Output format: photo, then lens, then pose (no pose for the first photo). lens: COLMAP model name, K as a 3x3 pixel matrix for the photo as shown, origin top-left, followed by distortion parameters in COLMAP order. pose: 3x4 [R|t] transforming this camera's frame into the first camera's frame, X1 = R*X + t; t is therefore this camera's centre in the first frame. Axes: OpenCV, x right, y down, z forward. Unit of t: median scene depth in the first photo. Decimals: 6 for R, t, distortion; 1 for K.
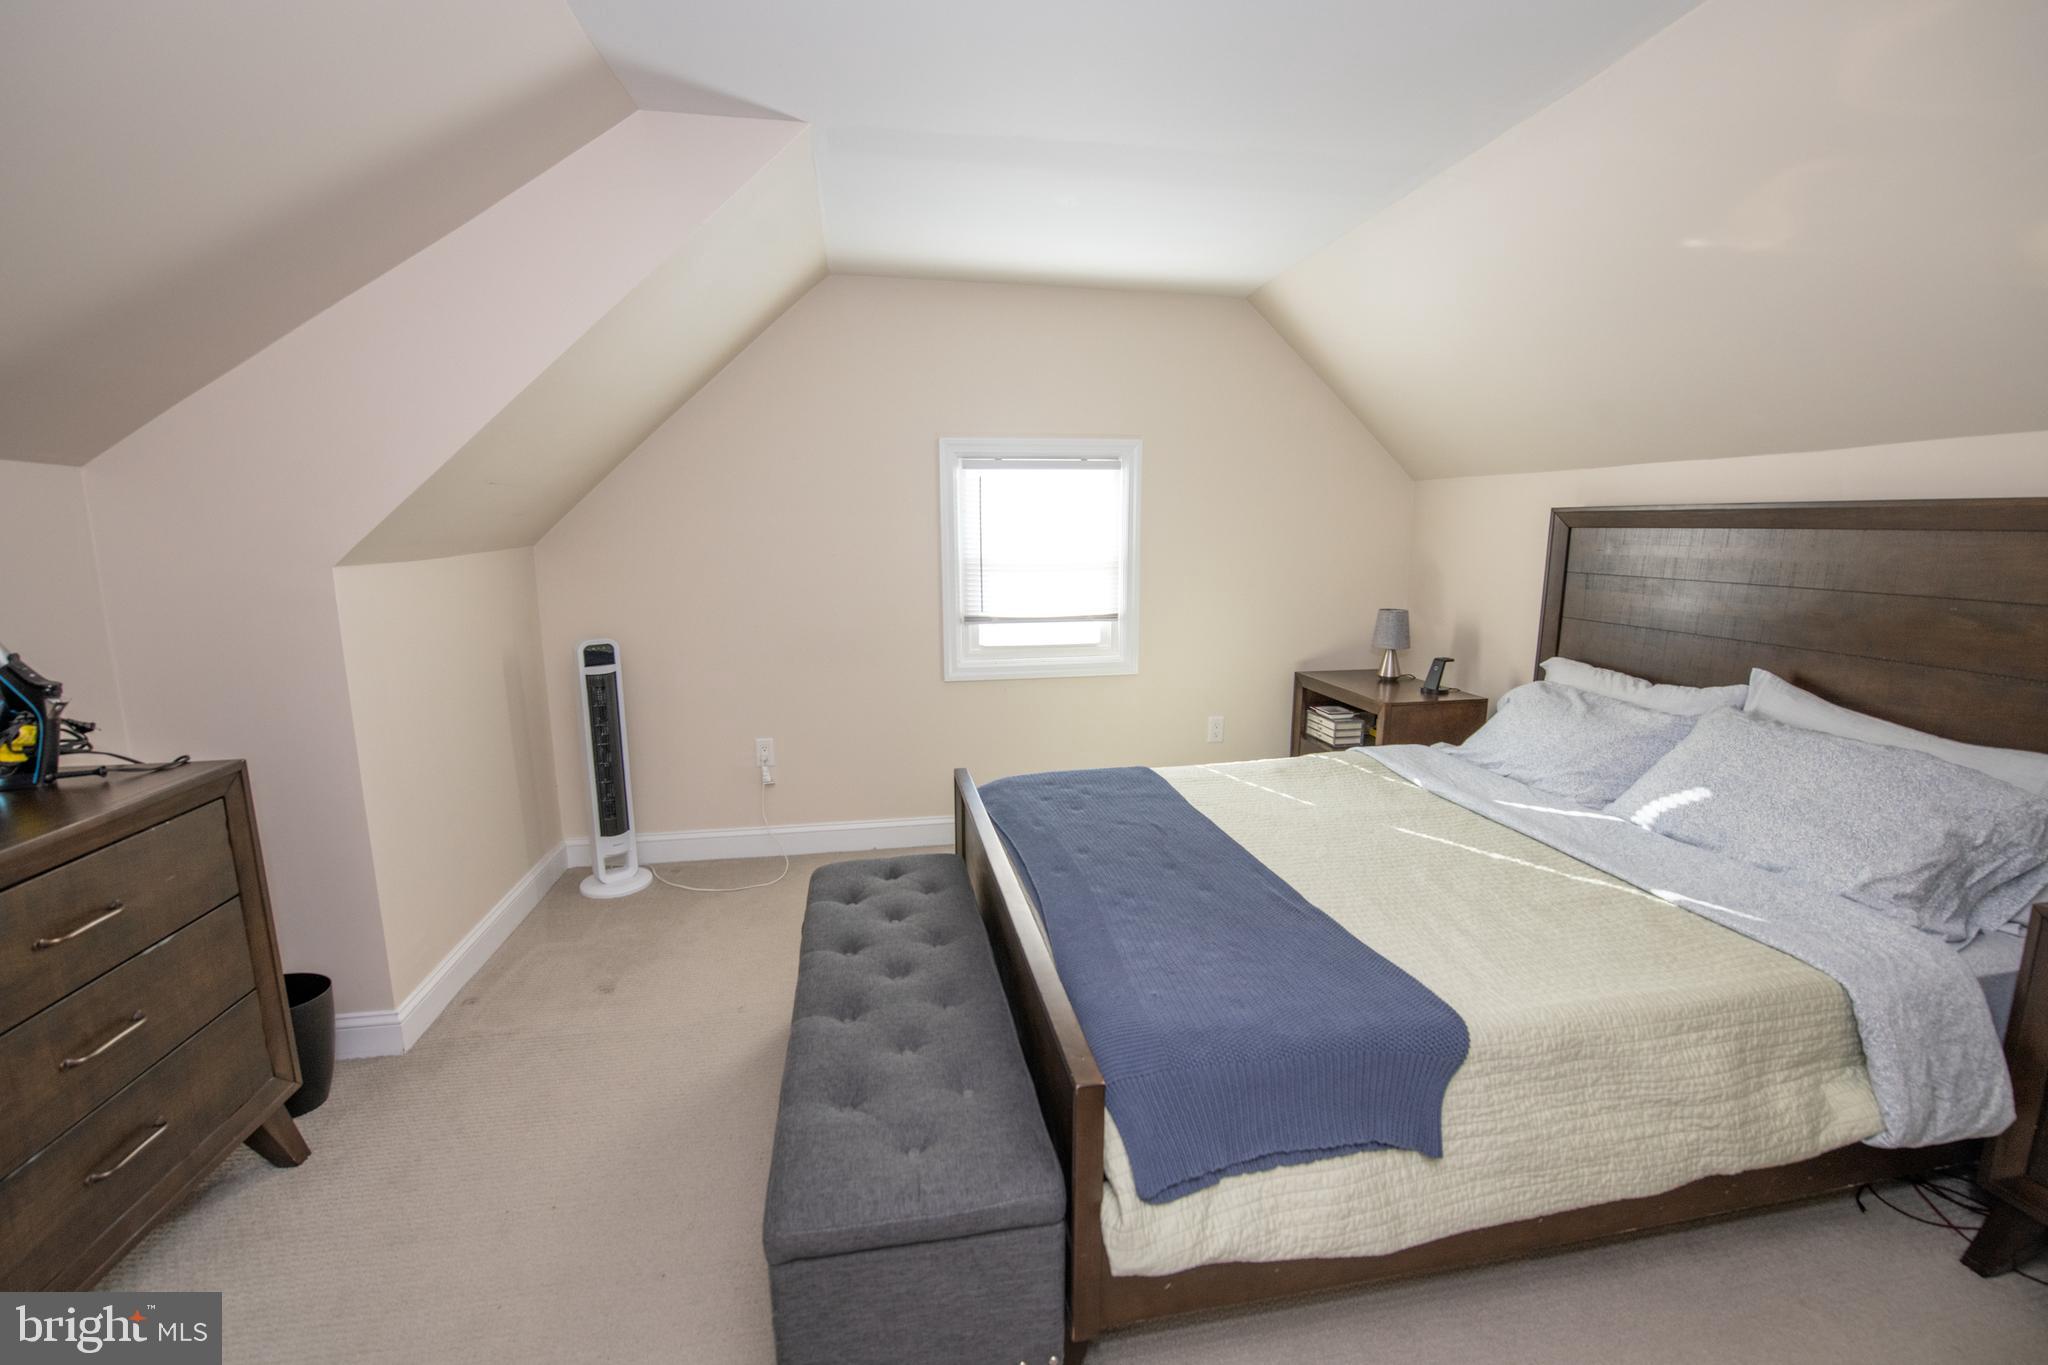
lens RADIAL K [[858.8, 0, 1059.2], [0, 858.8, 686.1], [0, 0, 1]] dist [-0.015116, -0.001799]
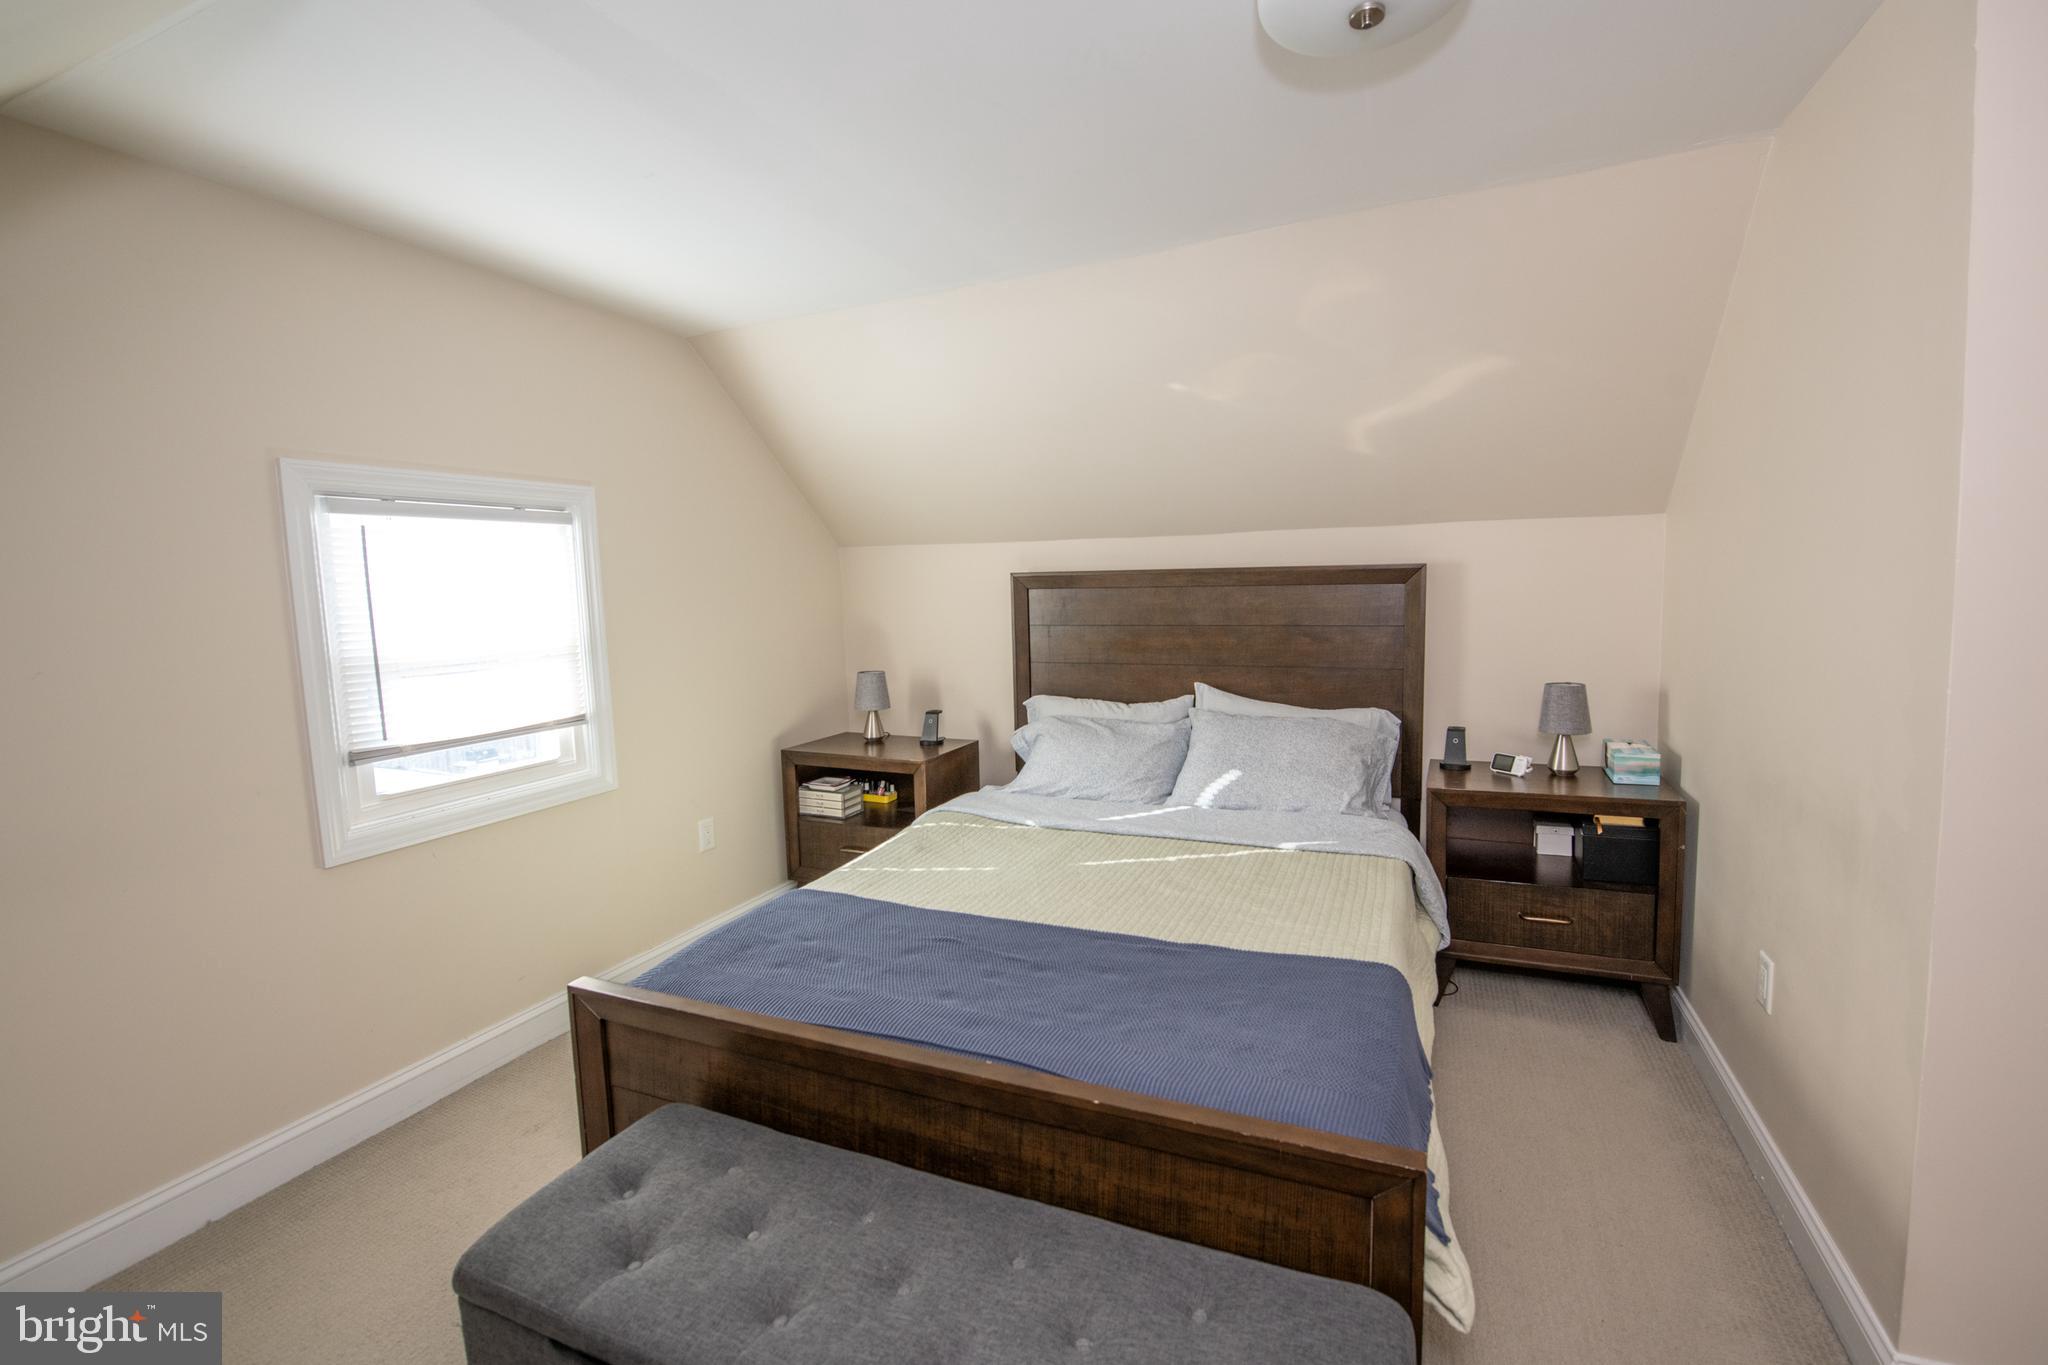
lens RADIAL K [[858.8, 0, 1029.7], [0, 858.8, 672.6], [0, 0, 1]] dist [-0.015116, -0.001799]
pose [[0.544337, -0.097920, 0.833132, -0.475153], [0.169728, 0.985479, 0.004932, -0.081408], [-0.821517, 0.138721, 0.553052, 0.373178]]
